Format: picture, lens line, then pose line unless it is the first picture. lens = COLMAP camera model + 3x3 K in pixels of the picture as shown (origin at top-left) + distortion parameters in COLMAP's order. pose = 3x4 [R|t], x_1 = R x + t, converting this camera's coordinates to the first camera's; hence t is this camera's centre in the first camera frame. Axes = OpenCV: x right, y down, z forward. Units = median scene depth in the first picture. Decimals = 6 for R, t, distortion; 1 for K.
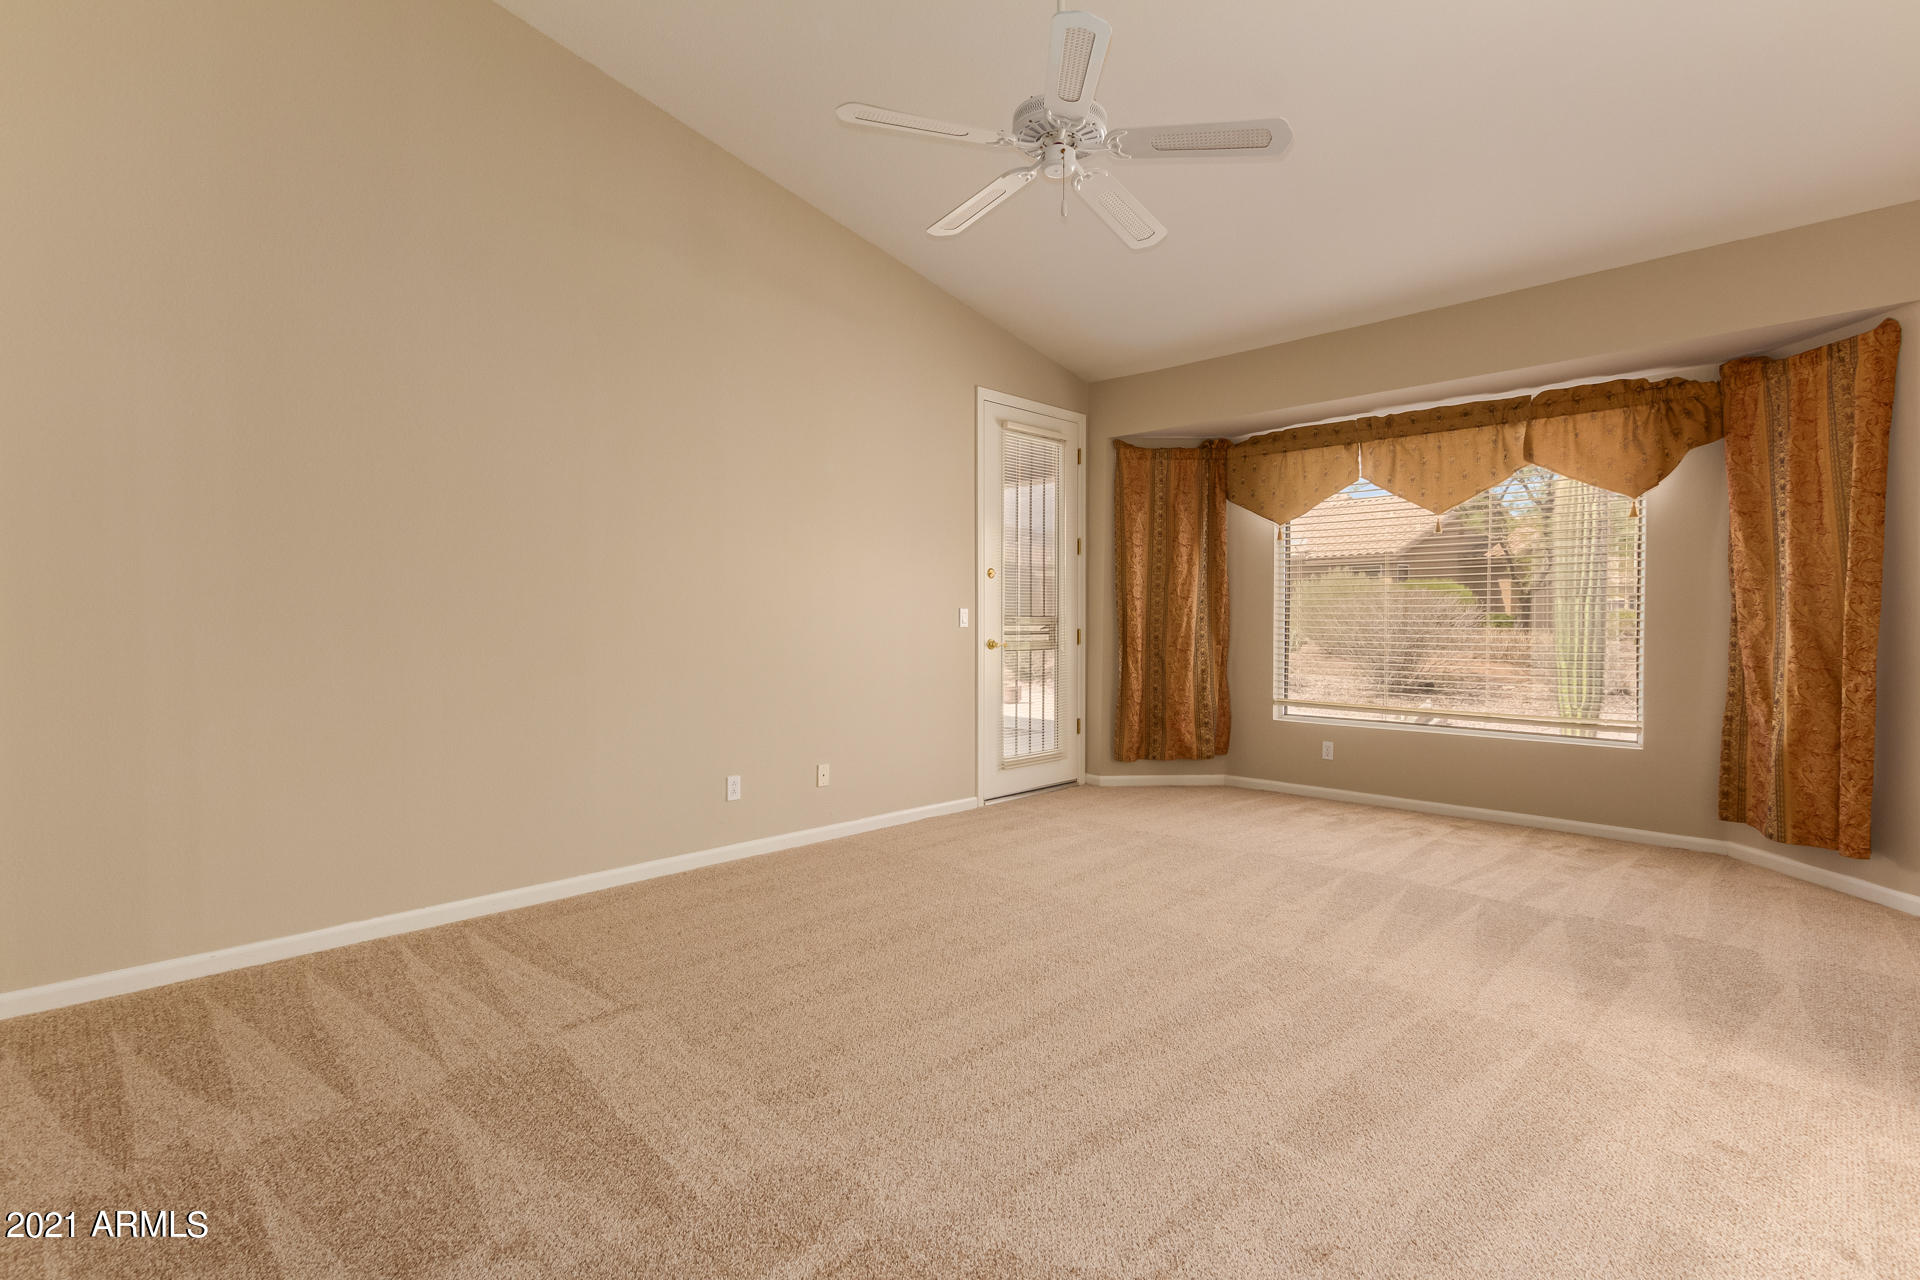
lens RADIAL K [[874.3, 0, 975.2], [0, 874.3, 635.5], [0, 0, 1]] dist [-0.000763, -0.000394]
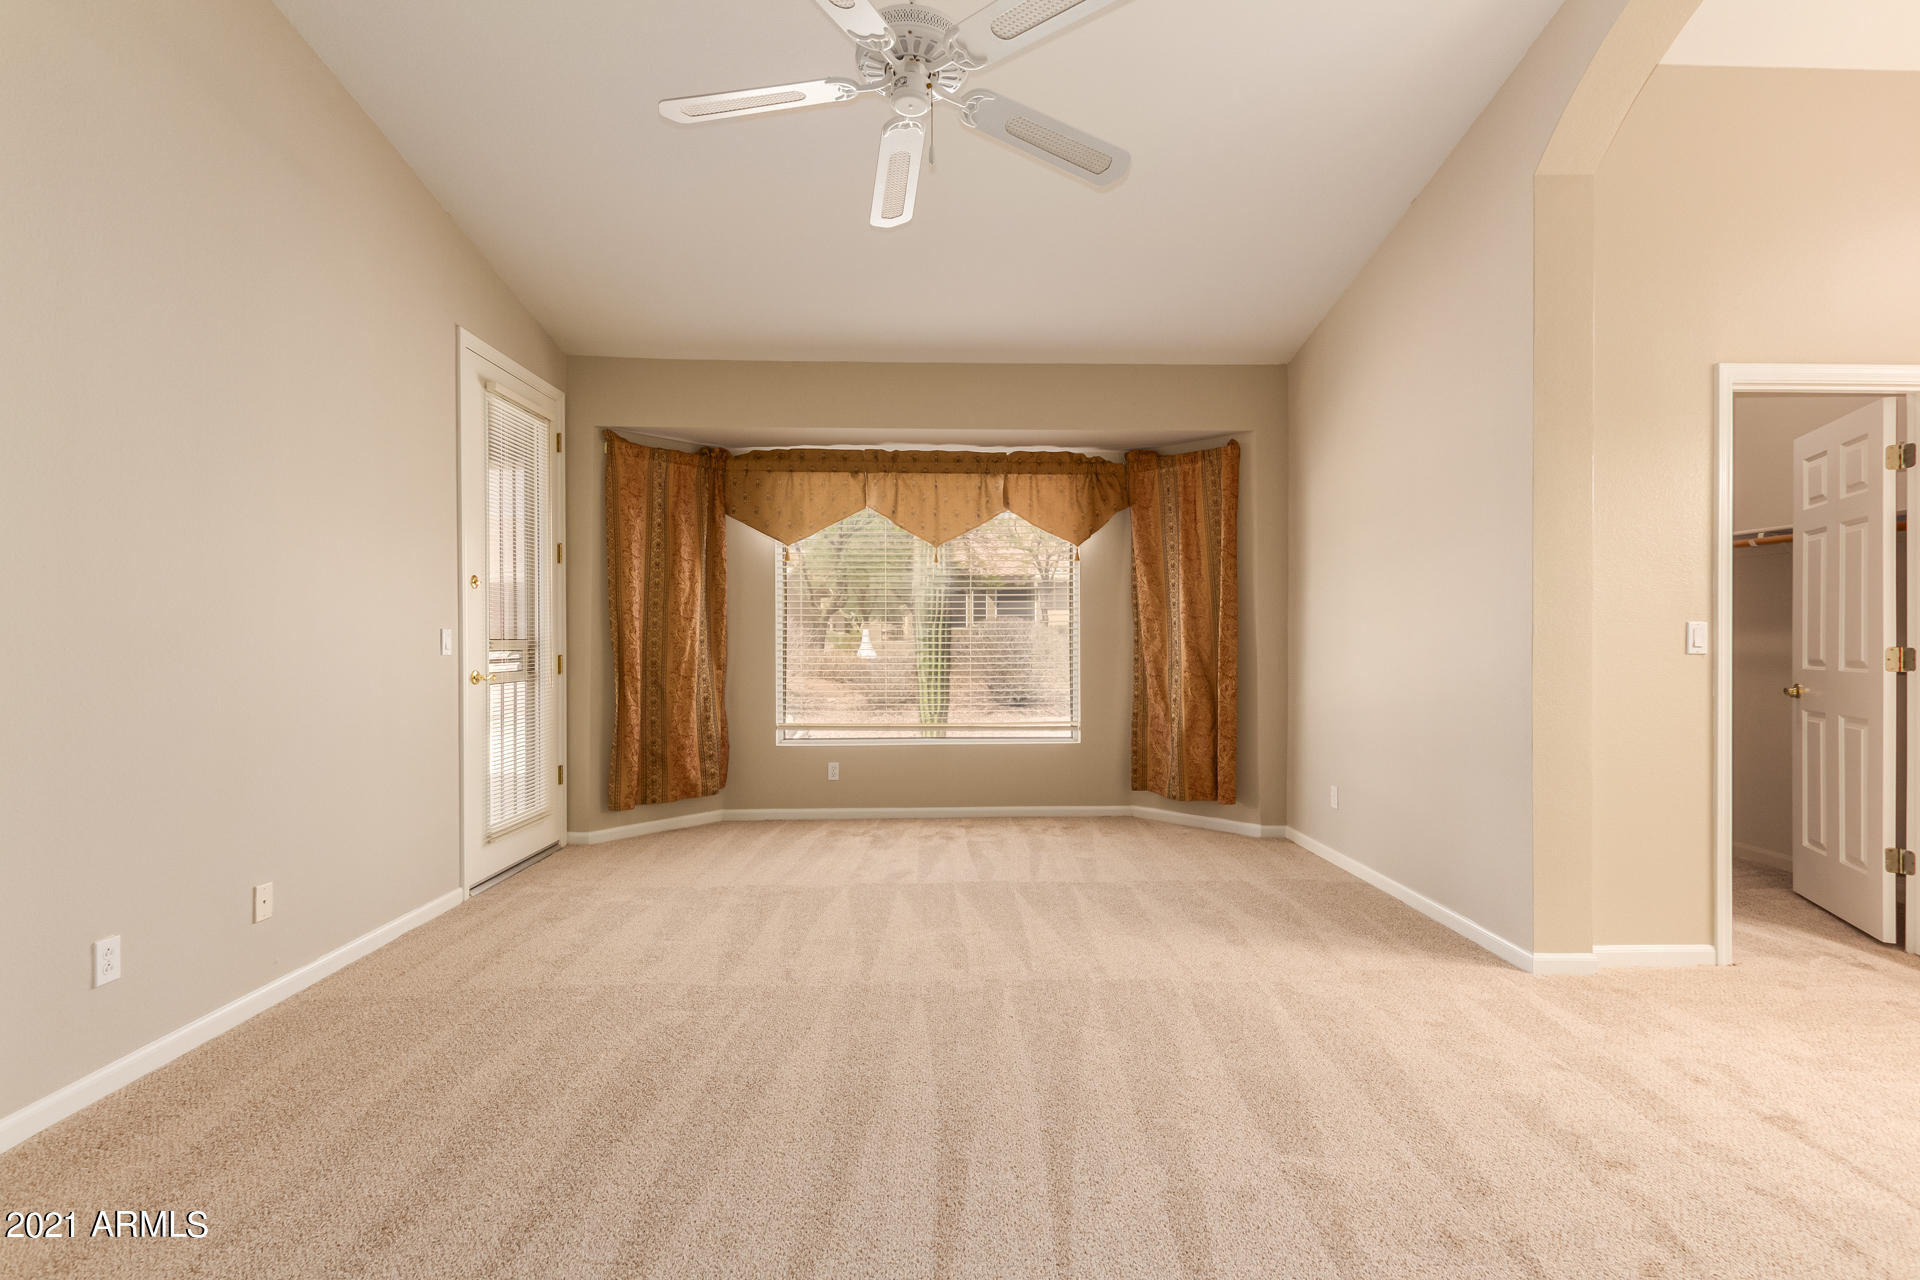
lens RADIAL K [[874.0, 0, 956.0], [0, 874.0, 643.8], [0, 0, 1]] dist [0.002659, -0.001028]
pose [[0.702136, -0.005567, 0.712021, -0.228702], [0.015791, 0.999845, -0.007755, -0.006370], [-0.711868, 0.016689, 0.702115, 0.192120]]
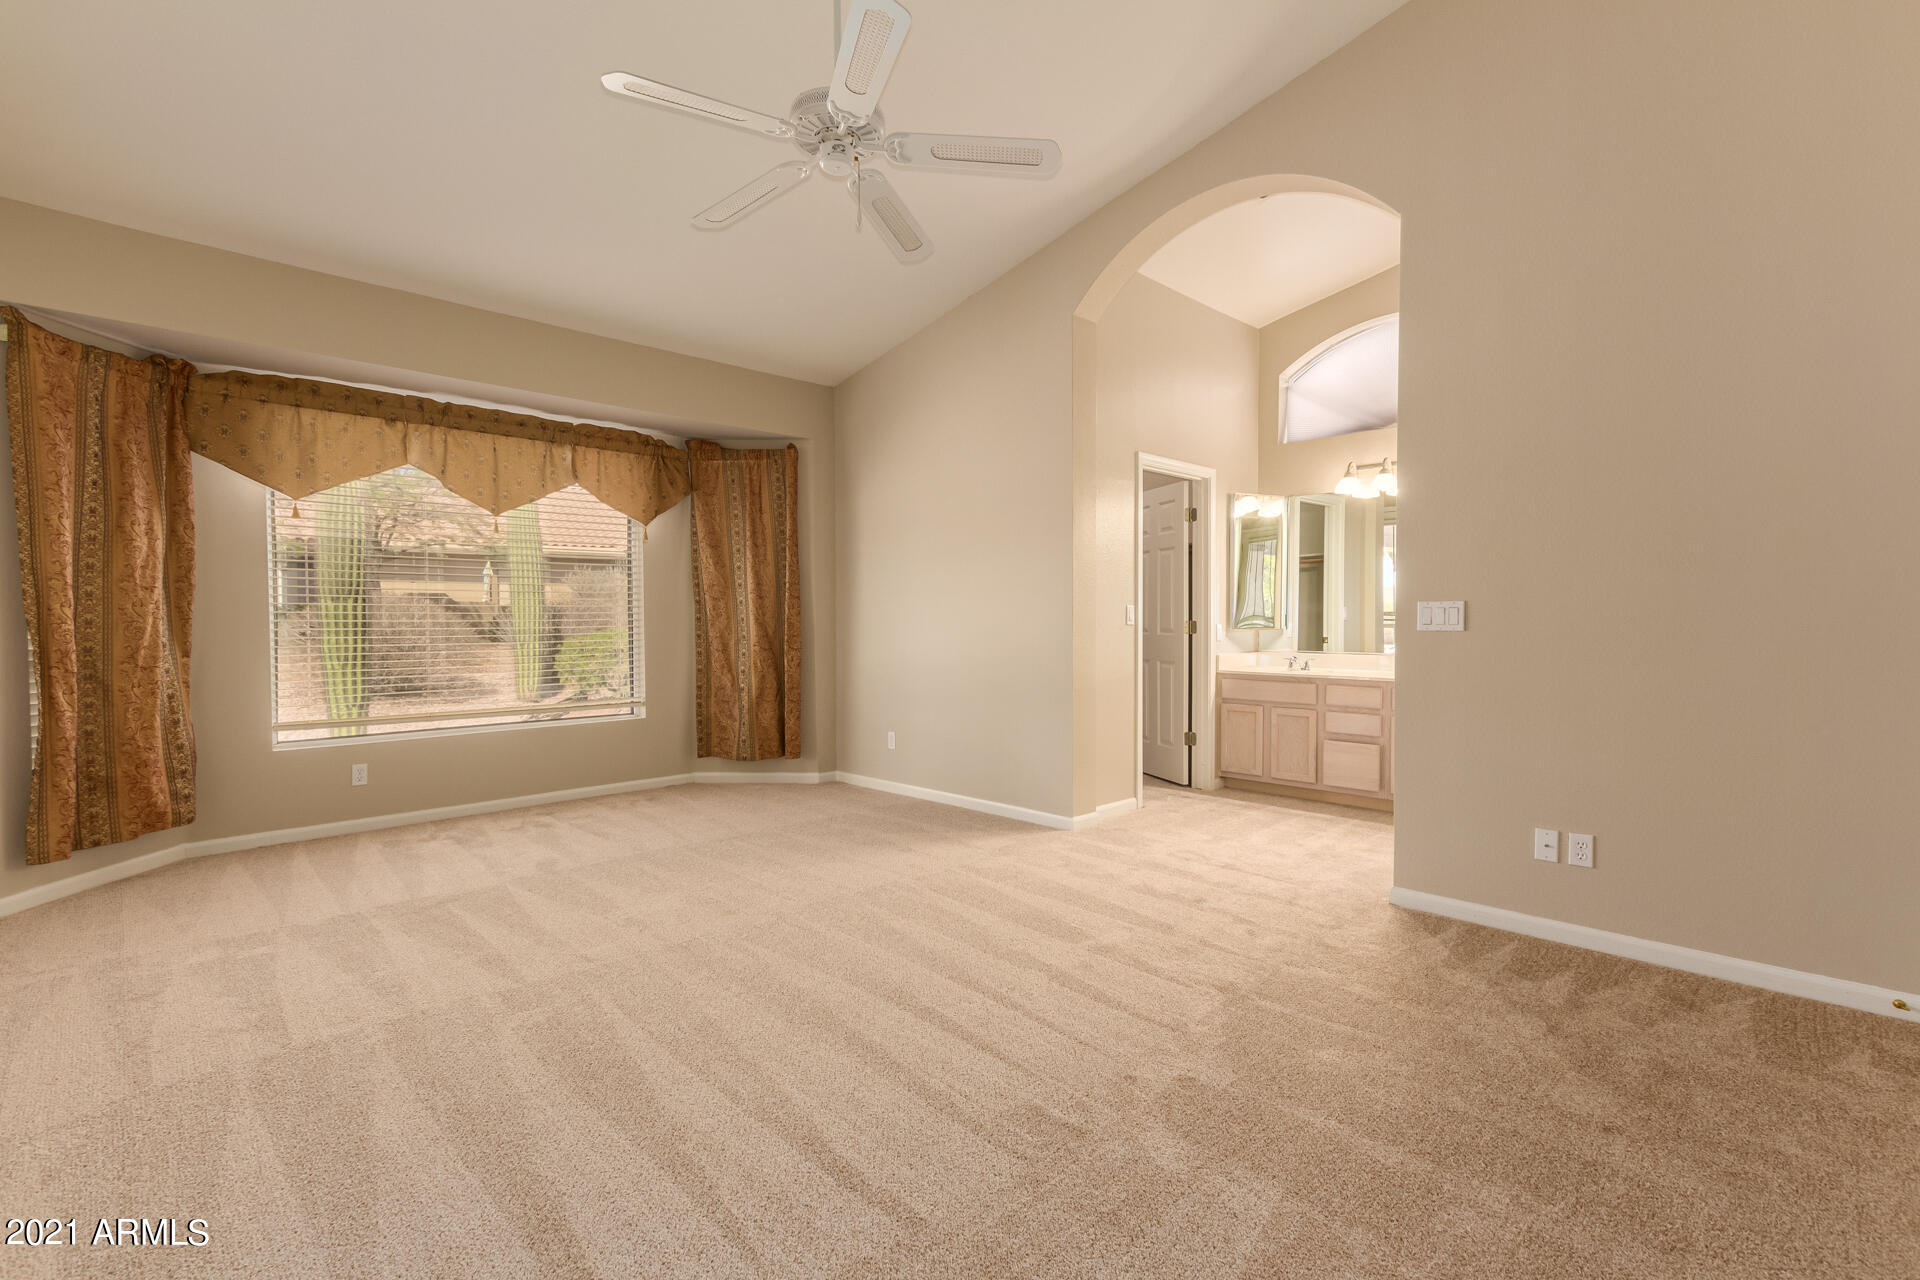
lens RADIAL K [[873.1, 0, 955.4], [0, 873.1, 640.5], [0, 0, 1]] dist [-0.000737, -0.001005]
pose [[0.032062, -0.027534, 0.999107, -0.439925], [0.021419, 0.999410, 0.026855, -0.009039], [-0.999256, 0.020538, 0.032633, 0.410880]]
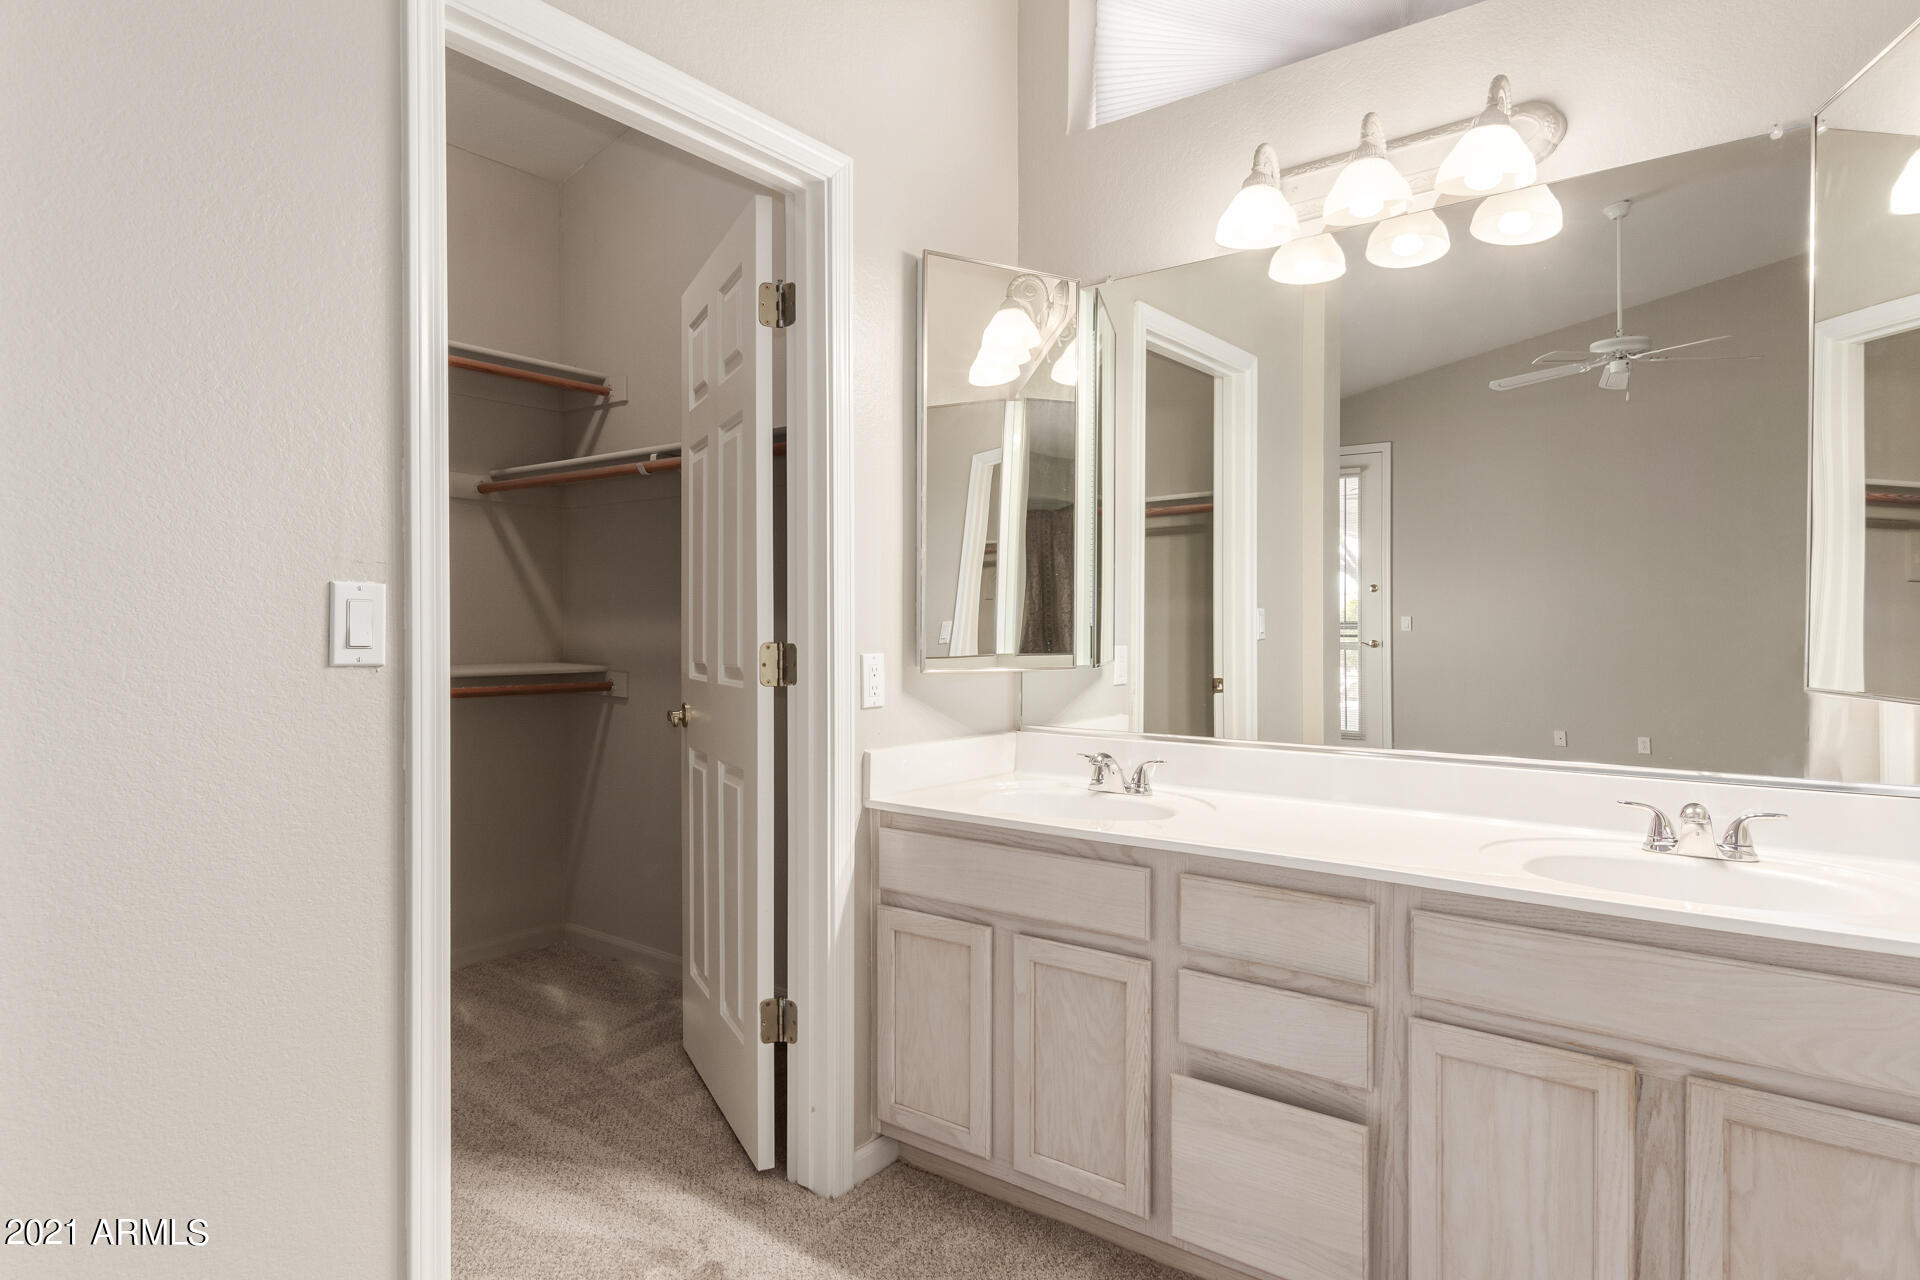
lens RADIAL K [[1086.4, 0, 960.0], [0, 1086.4, 640.0], [0, 0, 1]] dist [0.002981, -0.000059]
pose [[-0.109781, -0.011195, 0.993893, 0.232795], [0.017978, 0.999751, 0.013247, -0.003794], [-0.993793, 0.019322, -0.109553, 0.128243]]
